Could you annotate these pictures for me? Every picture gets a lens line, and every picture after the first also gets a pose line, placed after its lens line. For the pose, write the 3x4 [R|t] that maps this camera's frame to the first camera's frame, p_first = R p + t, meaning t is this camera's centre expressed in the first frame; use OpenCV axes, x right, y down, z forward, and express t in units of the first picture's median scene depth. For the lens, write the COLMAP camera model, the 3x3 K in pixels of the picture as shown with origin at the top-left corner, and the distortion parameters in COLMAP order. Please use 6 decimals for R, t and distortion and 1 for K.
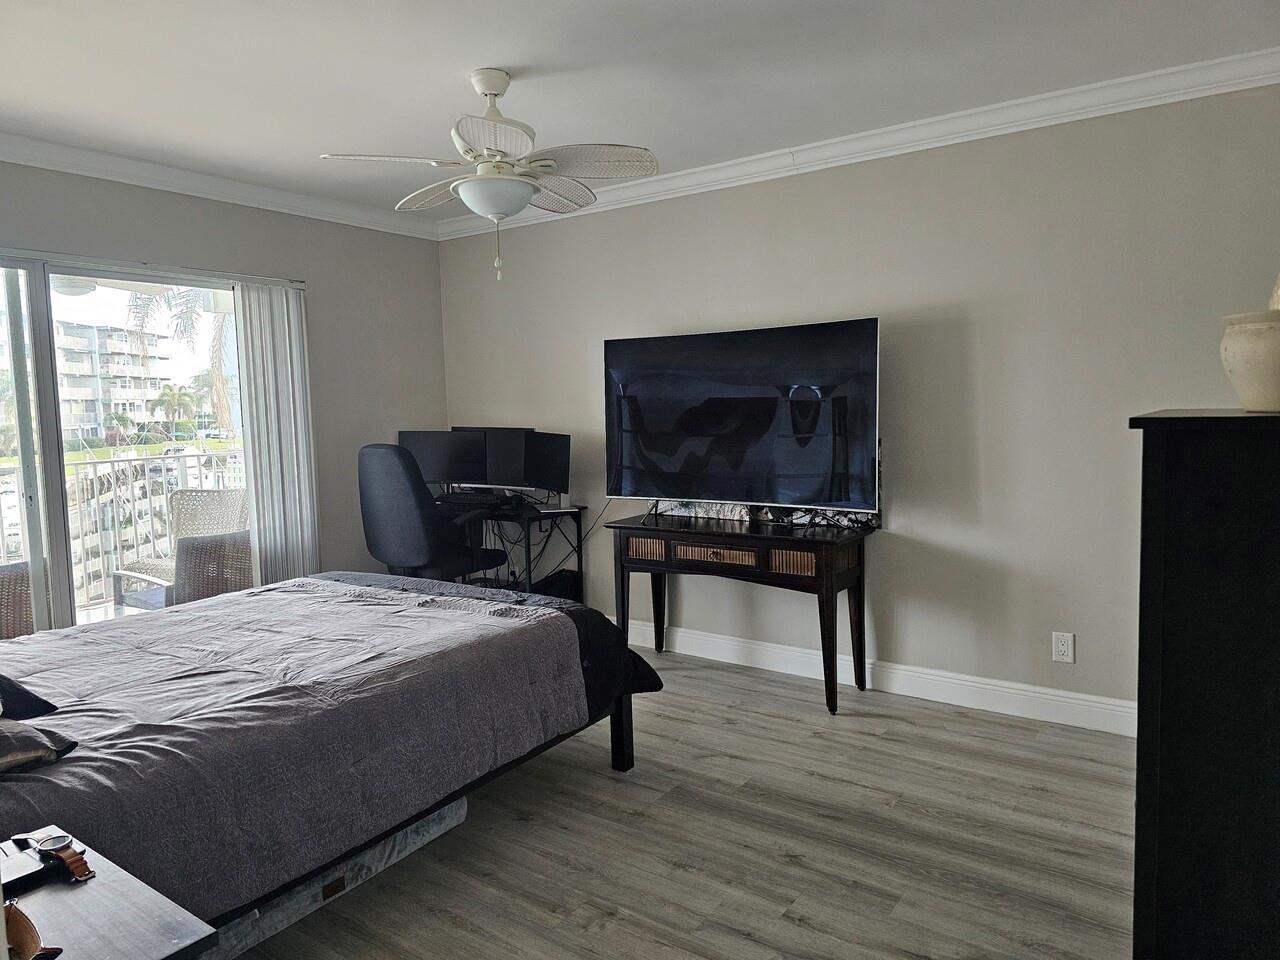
lens RADIAL K [[855.6, 0, 636.8], [0, 855.6, 474.5], [0, 0, 1]] dist [0.083781, -0.078713]
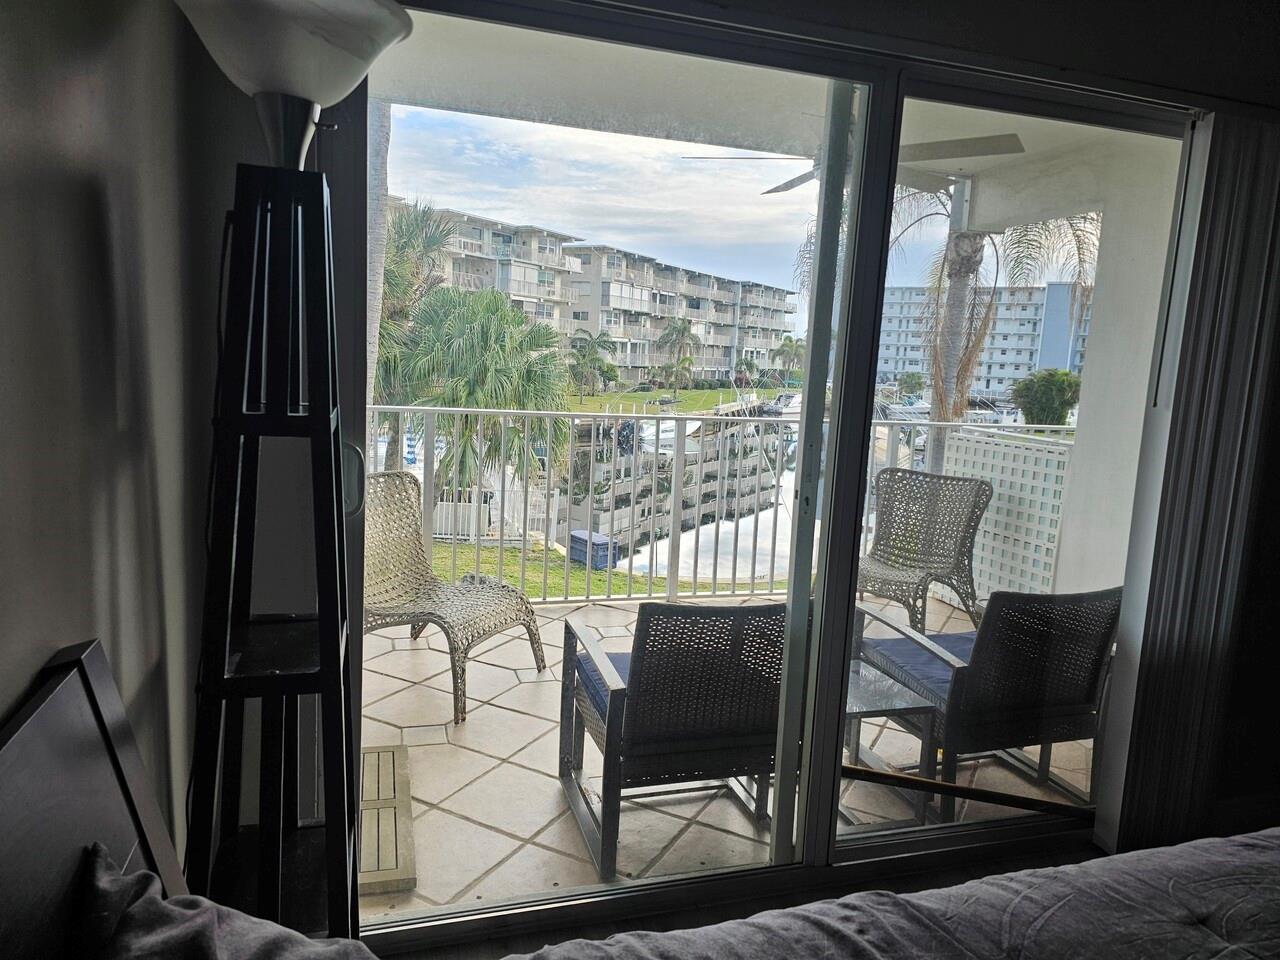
lens RADIAL K [[855.6, 0, 636.8], [0, 855.6, 474.5], [0, 0, 1]] dist [0.083781, -0.078713]
pose [[0.788597, 0.151941, -0.595843, -0.544827], [-0.124764, 0.988372, 0.086912, -0.030971], [0.602121, 0.005801, 0.798384, 0.582765]]
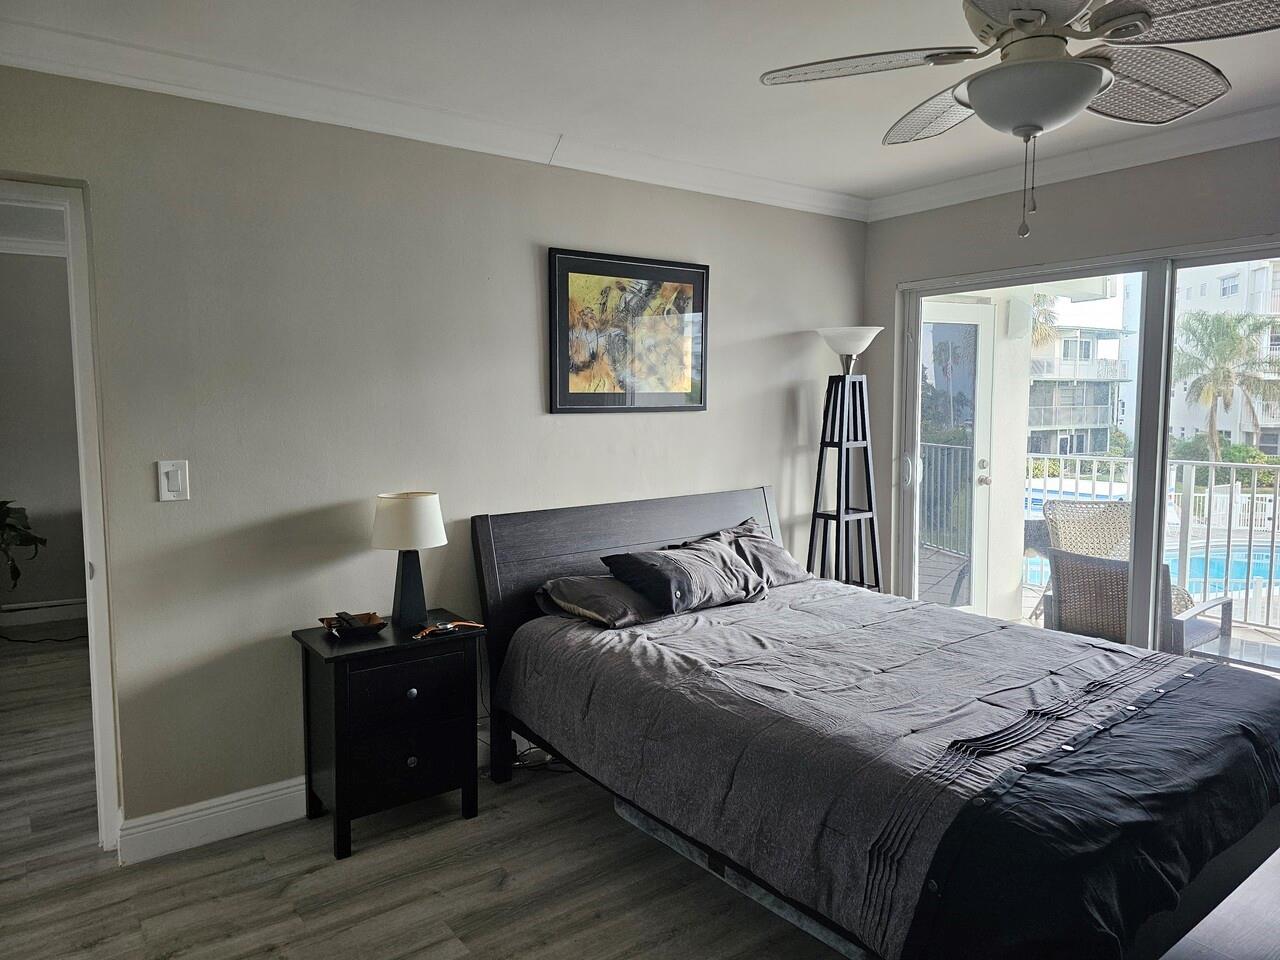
lens RADIAL K [[855.6, 0, 636.8], [0, 855.6, 474.5], [0, 0, 1]] dist [0.083781, -0.078713]
pose [[-0.312129, 0.108009, -0.943880, 0.509674], [-0.072470, 0.987915, 0.137013, -0.118412], [0.947271, 0.111169, -0.300530, 0.915222]]
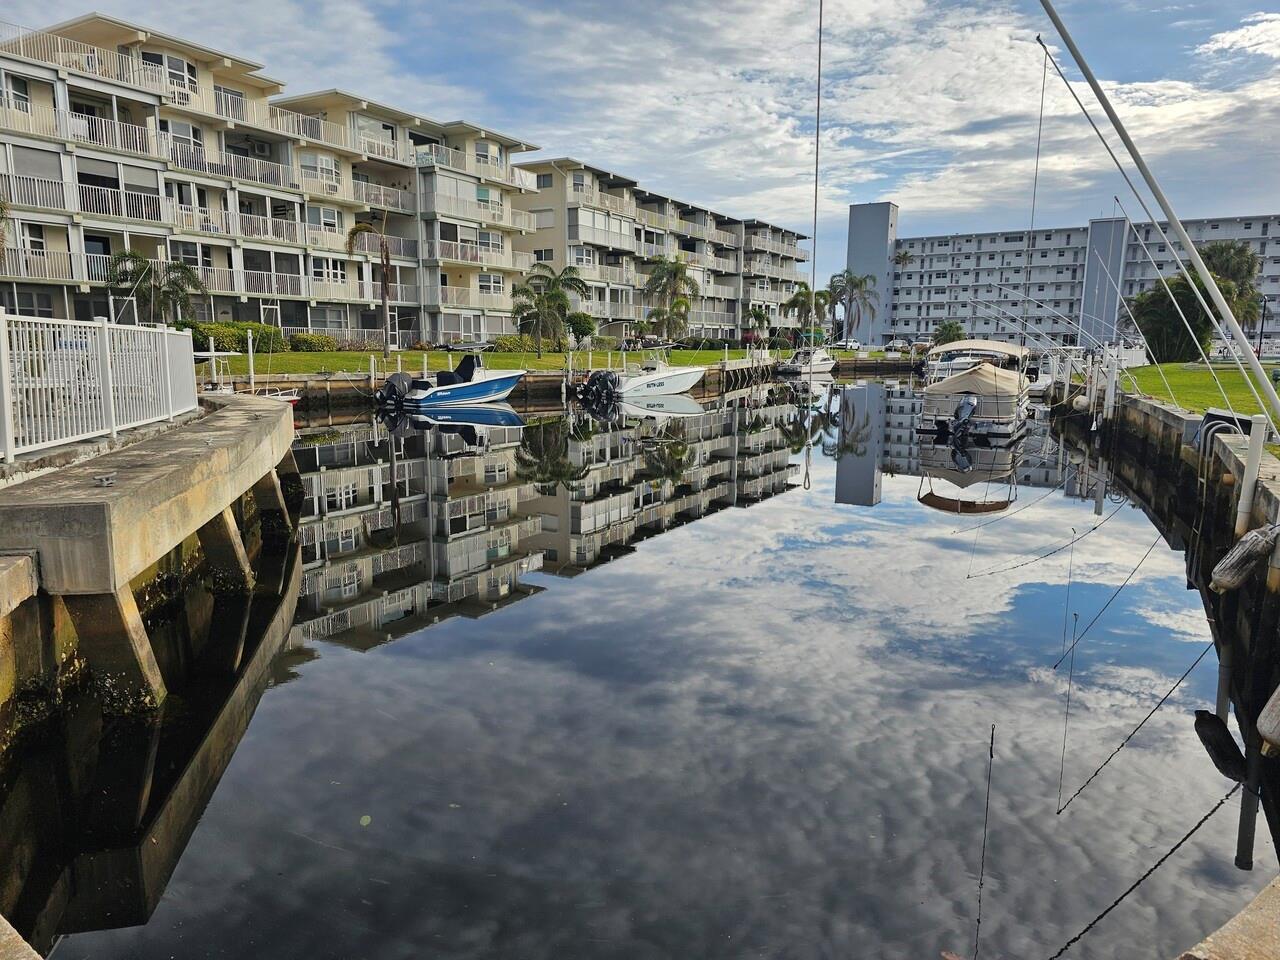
lens RADIAL K [[847.3, 0, 640.0], [0, 847.3, 480.0], [0, 0, 1]] dist [0.066580, -0.070803]
pose [[0.791643, 0.126080, -0.597834, -3.963062], [-0.080045, 0.991445, 0.103098, 0.856231], [0.605718, -0.033763, 0.794963, 6.143631]]
